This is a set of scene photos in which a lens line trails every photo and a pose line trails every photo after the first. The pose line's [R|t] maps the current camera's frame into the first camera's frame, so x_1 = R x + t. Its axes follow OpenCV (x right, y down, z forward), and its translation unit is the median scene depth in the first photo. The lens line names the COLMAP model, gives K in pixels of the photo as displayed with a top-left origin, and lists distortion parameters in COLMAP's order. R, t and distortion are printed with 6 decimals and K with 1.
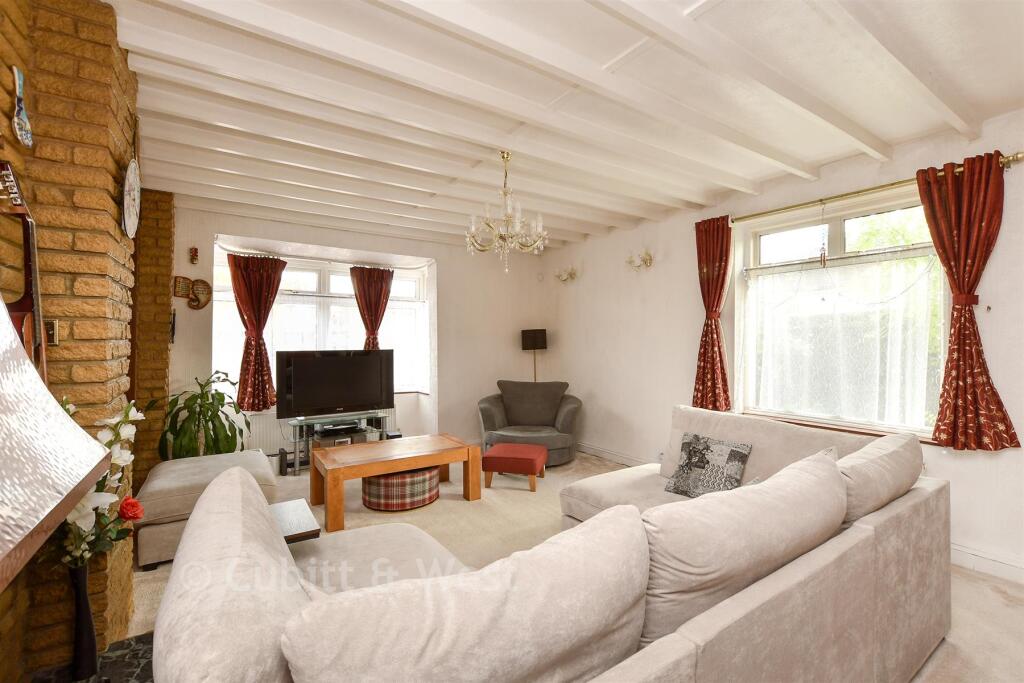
lens RADIAL K [[448.0, 0, 512.0], [0, 448.0, 341.5], [0, 0, 1]] dist [0.000687, 0.000107]
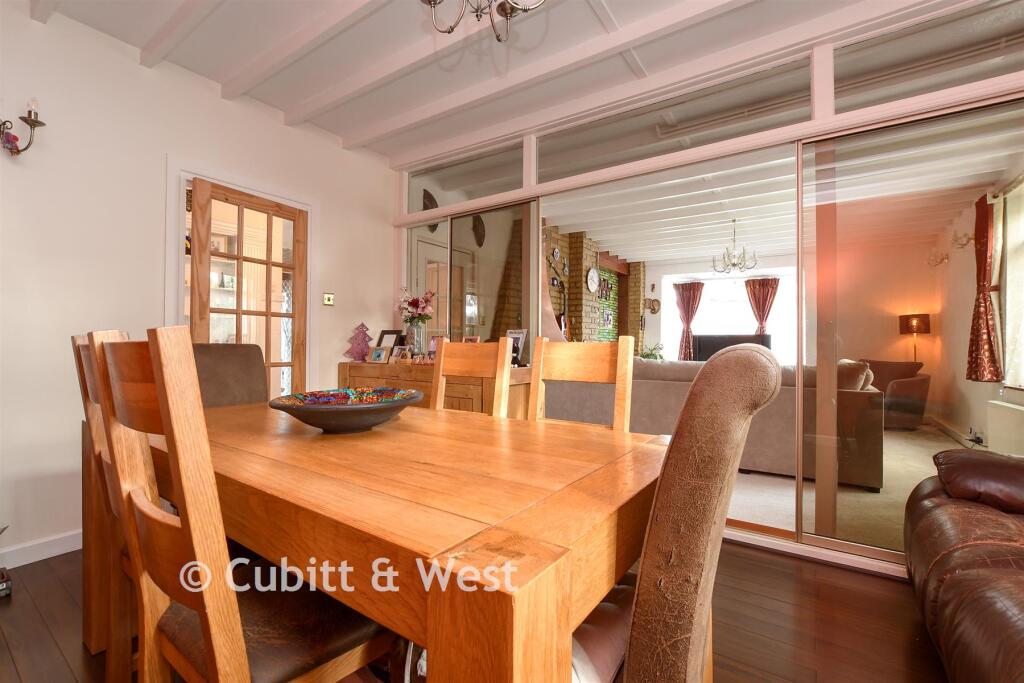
lens RADIAL K [[448.0, 0, 512.0], [0, 448.0, 341.5], [0, 0, 1]] dist [0.000687, 0.000107]
pose [[0.373091, -0.000828, -0.927795, 0.835762], [-0.011300, 0.999921, -0.005437, 0.065115], [0.927726, 0.012512, 0.373052, -0.325489]]
